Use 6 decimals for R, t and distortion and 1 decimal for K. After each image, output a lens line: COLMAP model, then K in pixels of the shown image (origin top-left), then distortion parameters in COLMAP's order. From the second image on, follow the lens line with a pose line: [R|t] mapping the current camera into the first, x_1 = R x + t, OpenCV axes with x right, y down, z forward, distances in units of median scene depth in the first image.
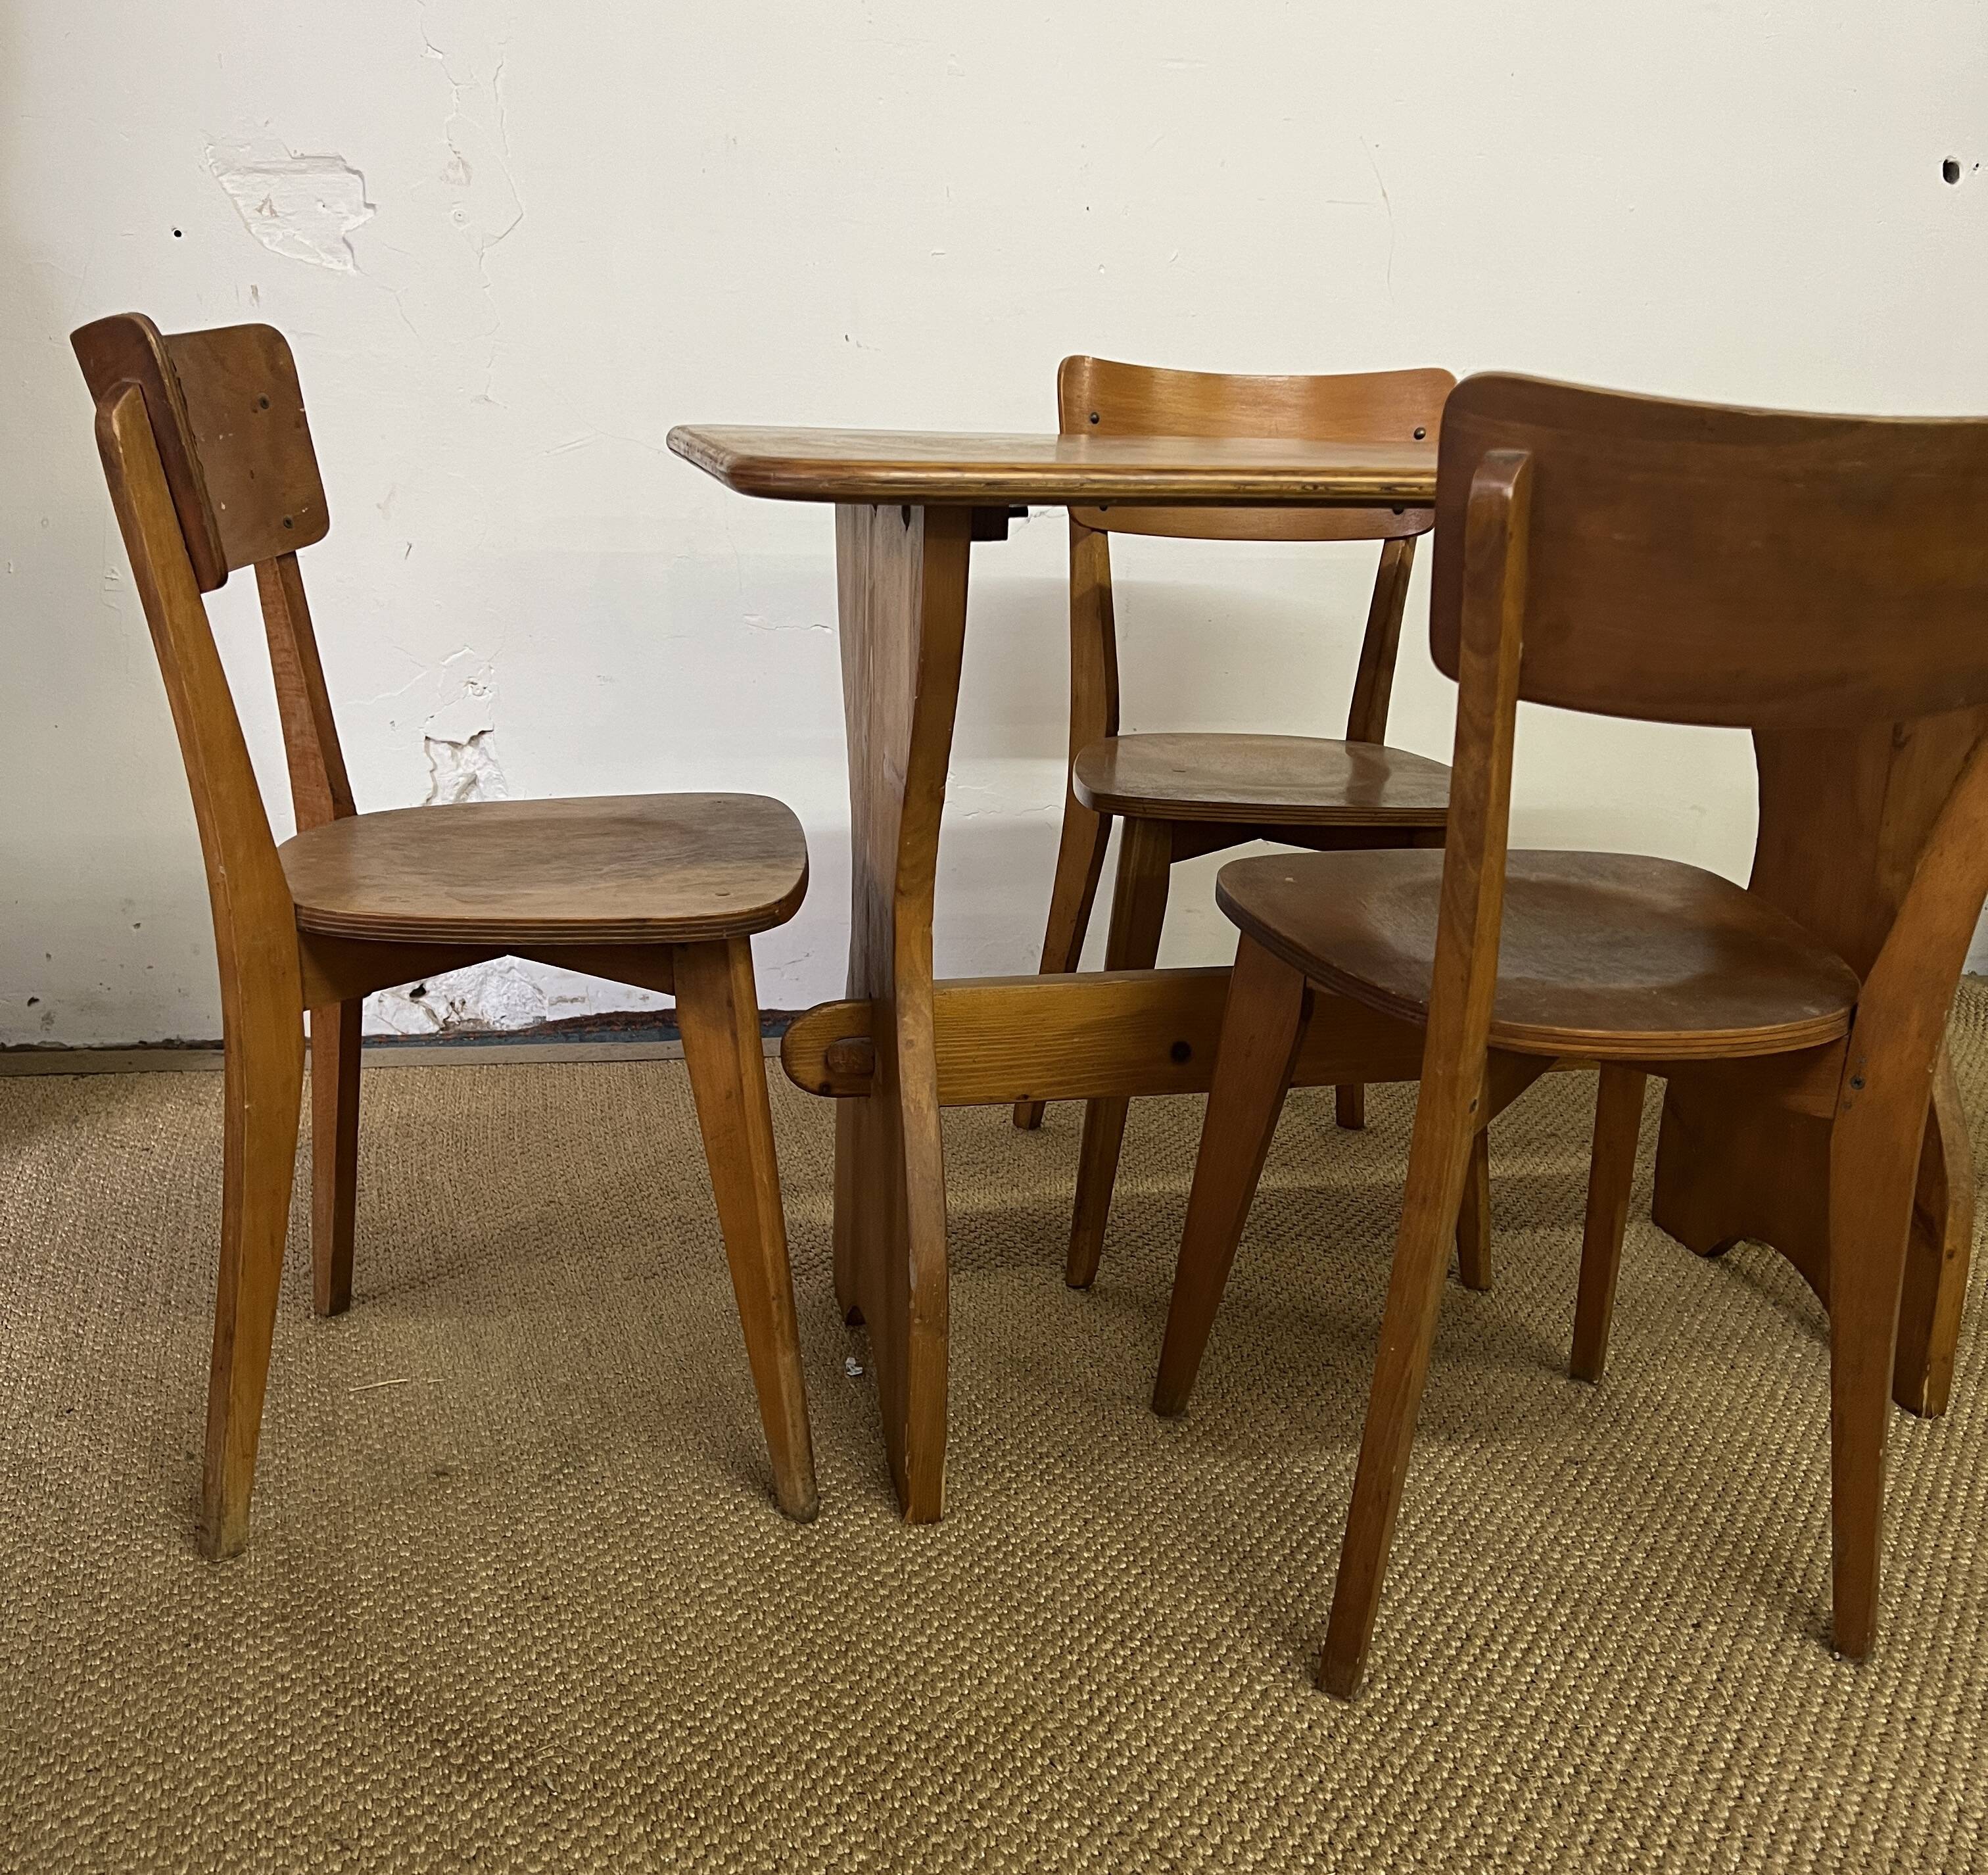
lens RADIAL K [[1990.4, 0, 1003.7], [0, 1990.4, 876.9], [0, 0, 1]] dist [0.109952, -0.201136]
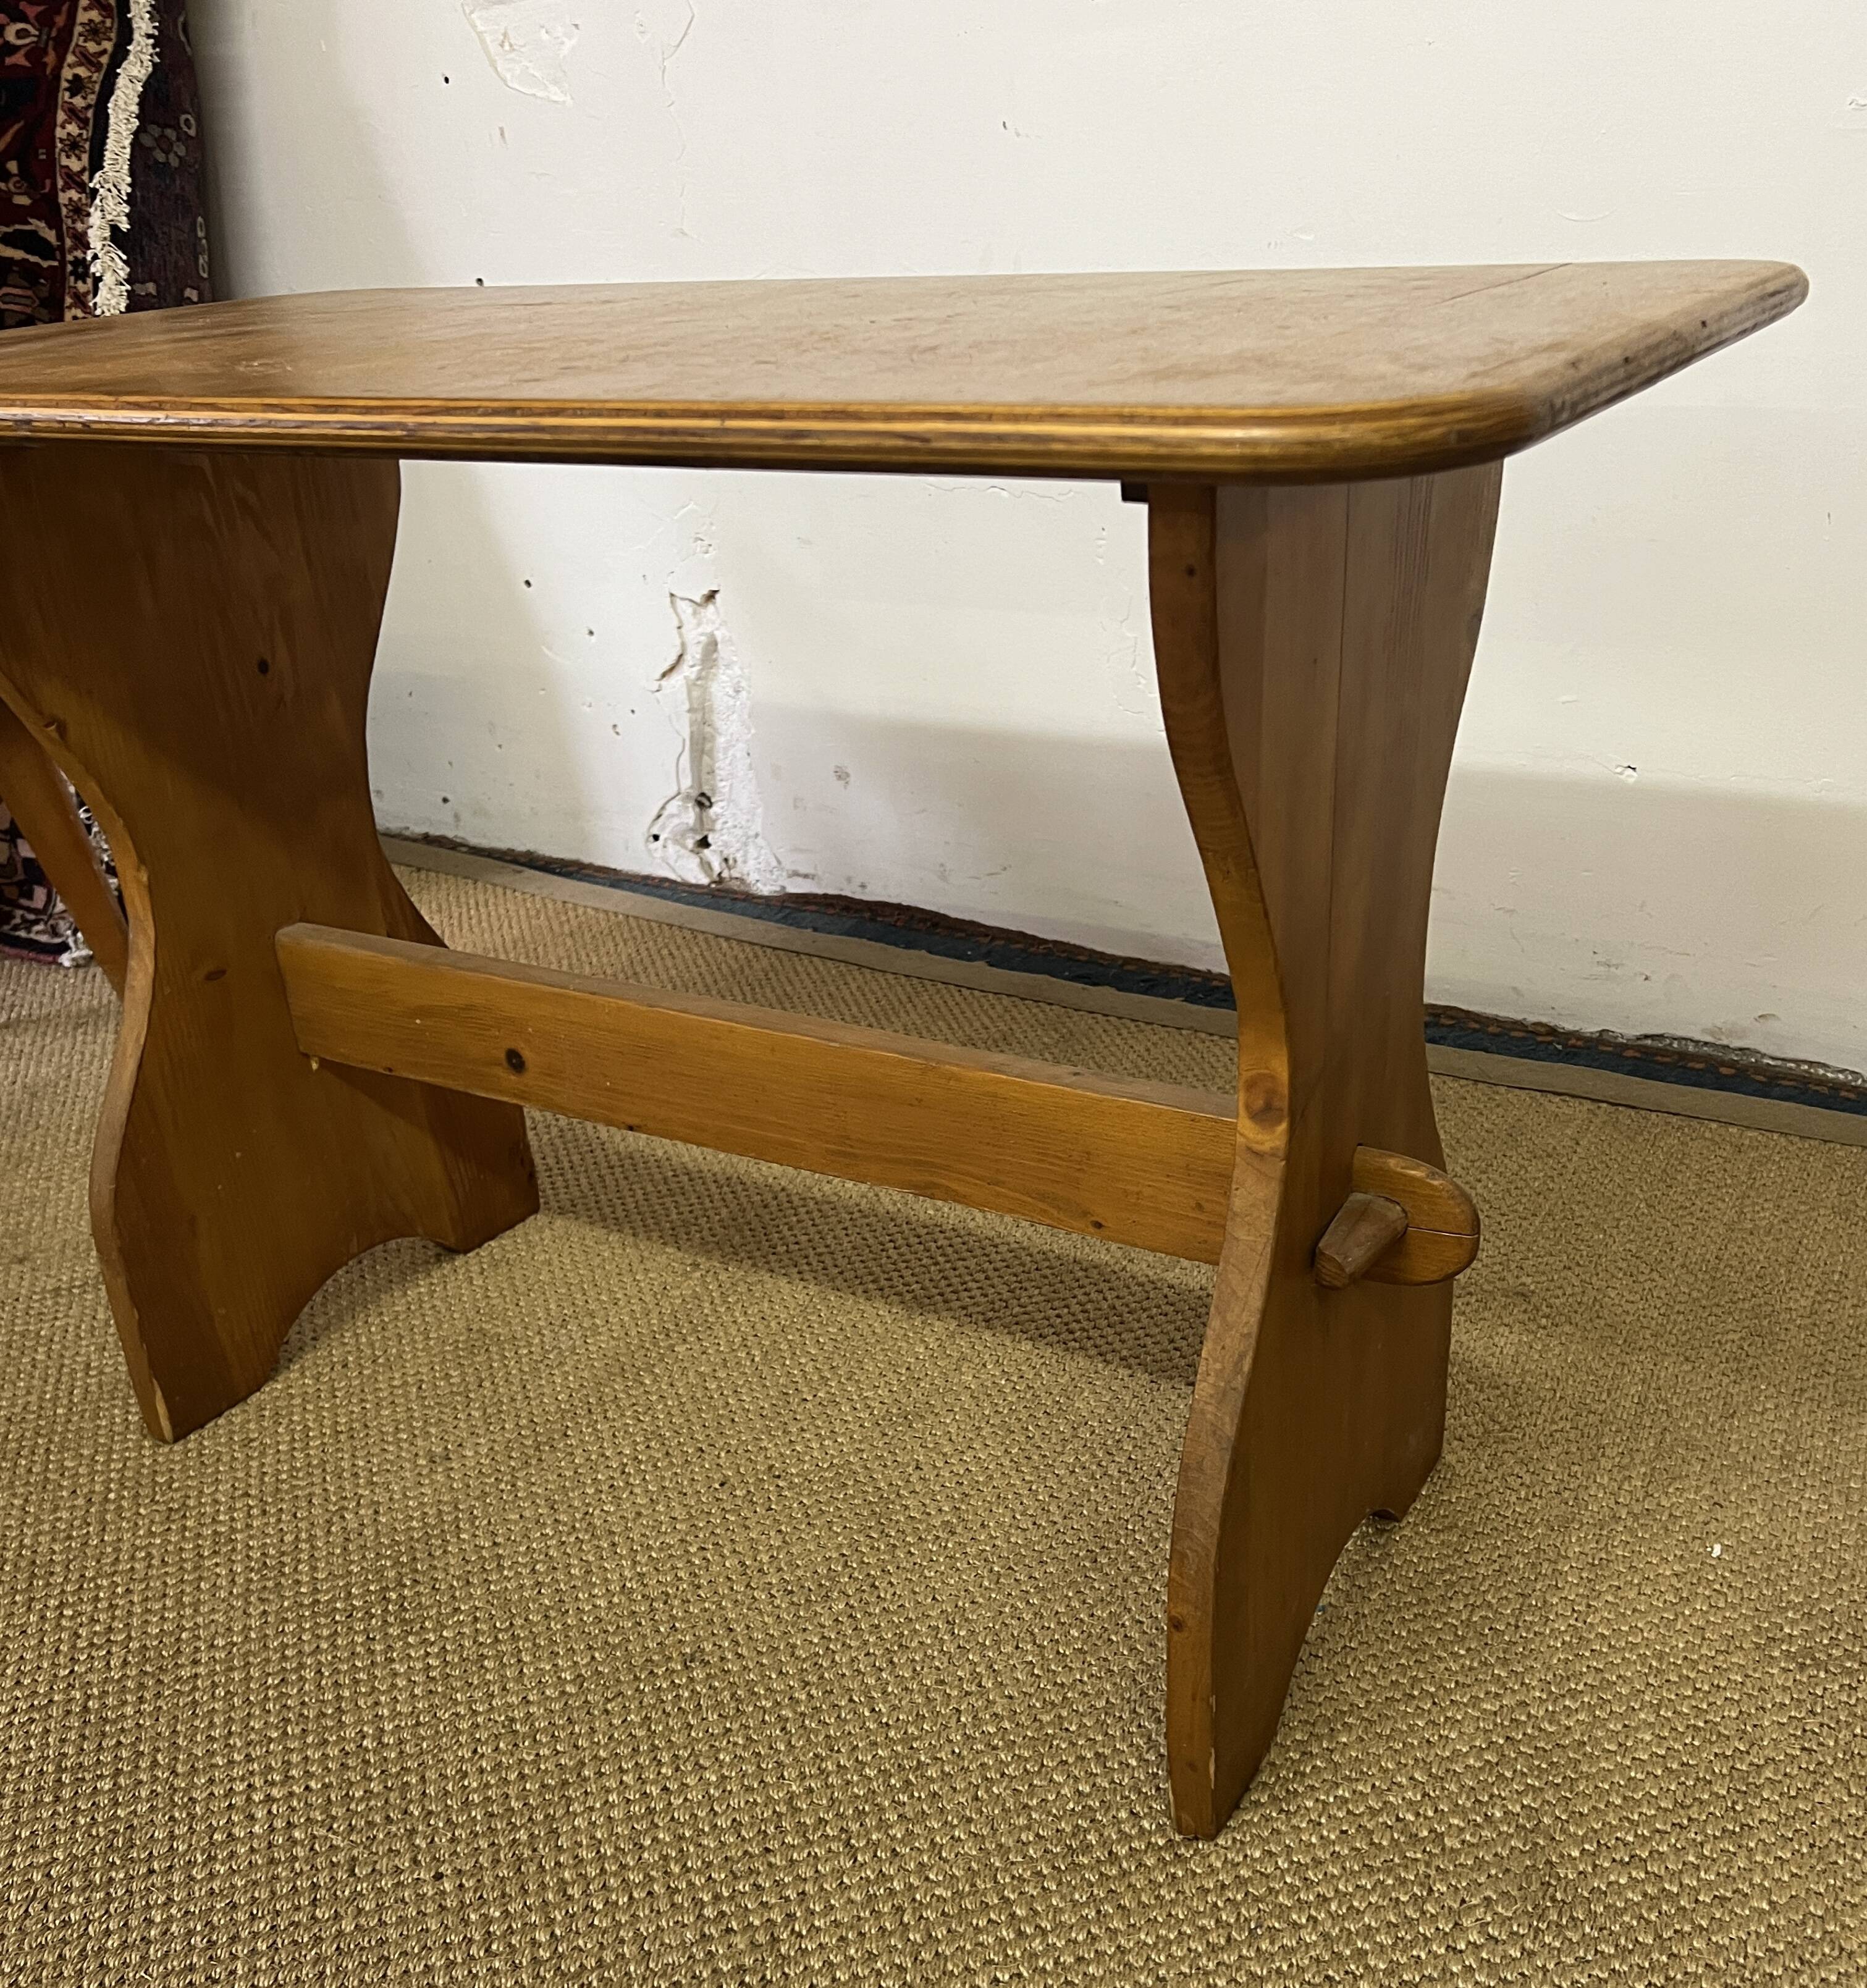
lens RADIAL K [[1997.7, 0, 943.0], [0, 1997.7, 1139.7], [0, 0, 1]] dist [0.058599, -0.071670]
pose [[0.703782, 0.251217, -0.664516, 0.834940], [-0.090569, 0.959485, 0.266808, -0.132906], [0.704619, -0.127590, 0.698020, 0.534439]]
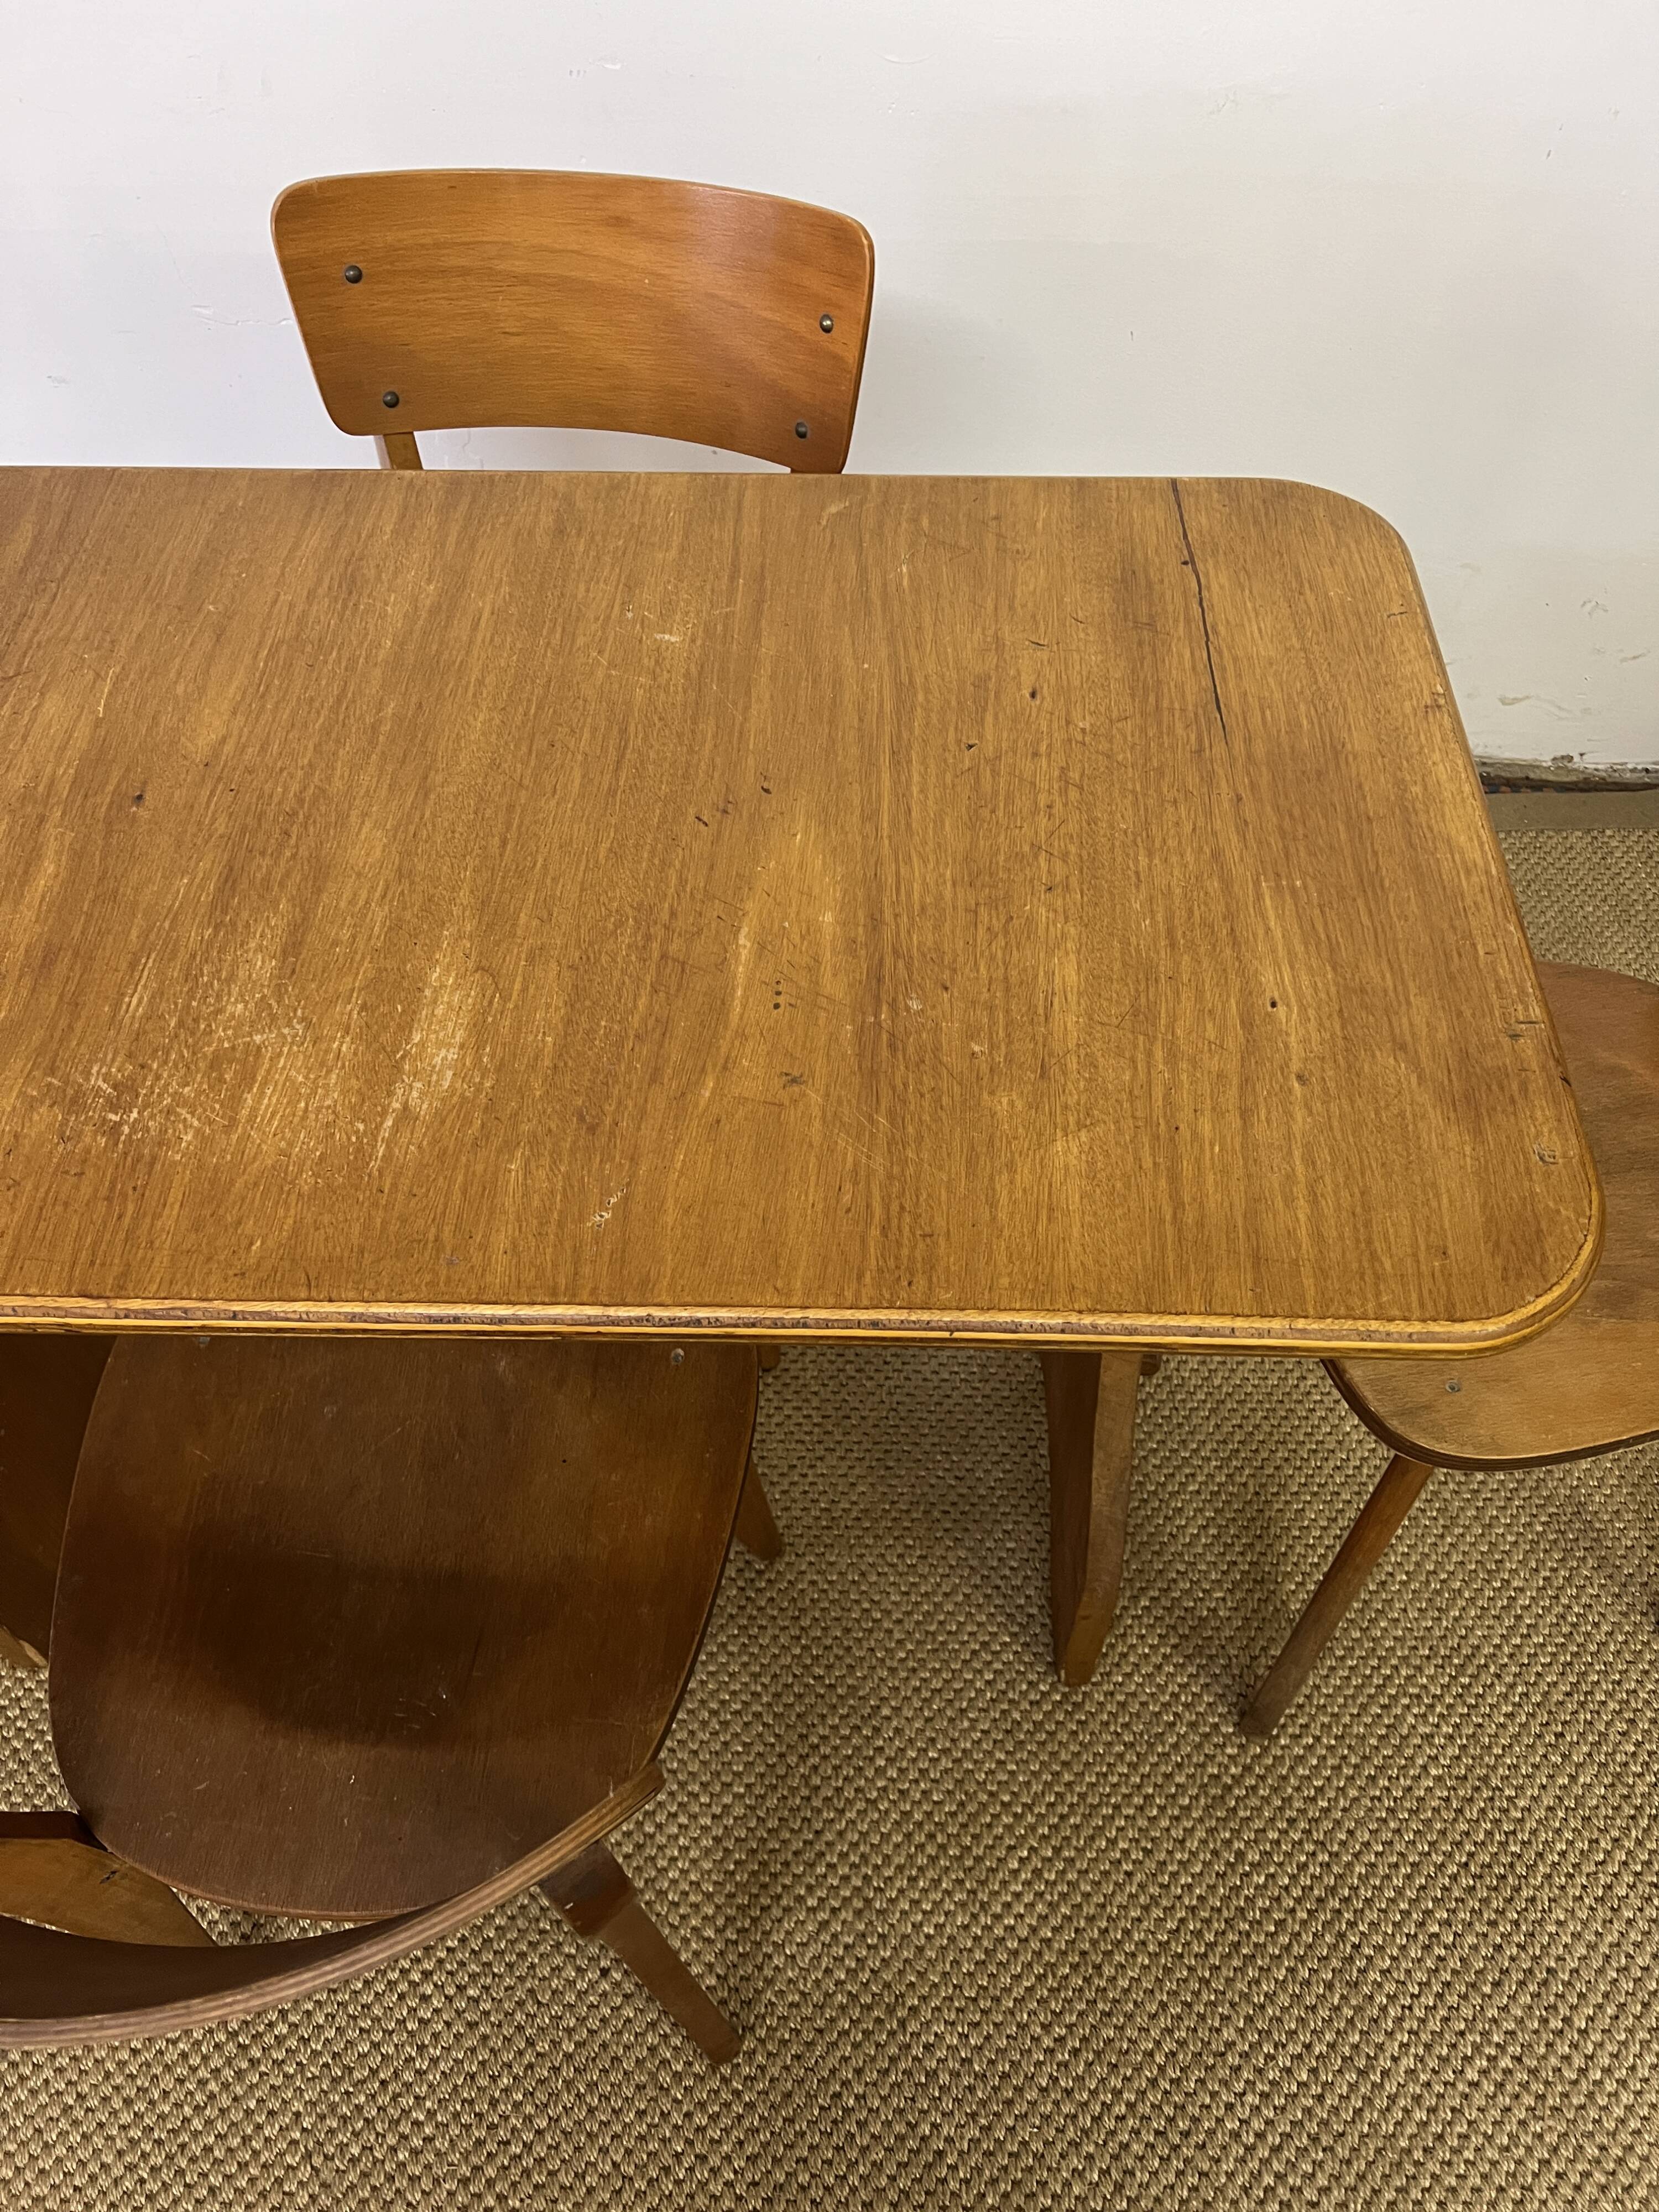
lens RADIAL K [[1677.3, 0, 835.5], [0, 1677.3, 1125.2], [0, 0, 1]] dist [0.049091, -0.061242]
pose [[0.963752, 0.187432, -0.189870, 0.479352], [-0.026172, 0.774647, 0.631852, -0.483002], [0.265512, -0.603980, 0.751473, 0.547994]]
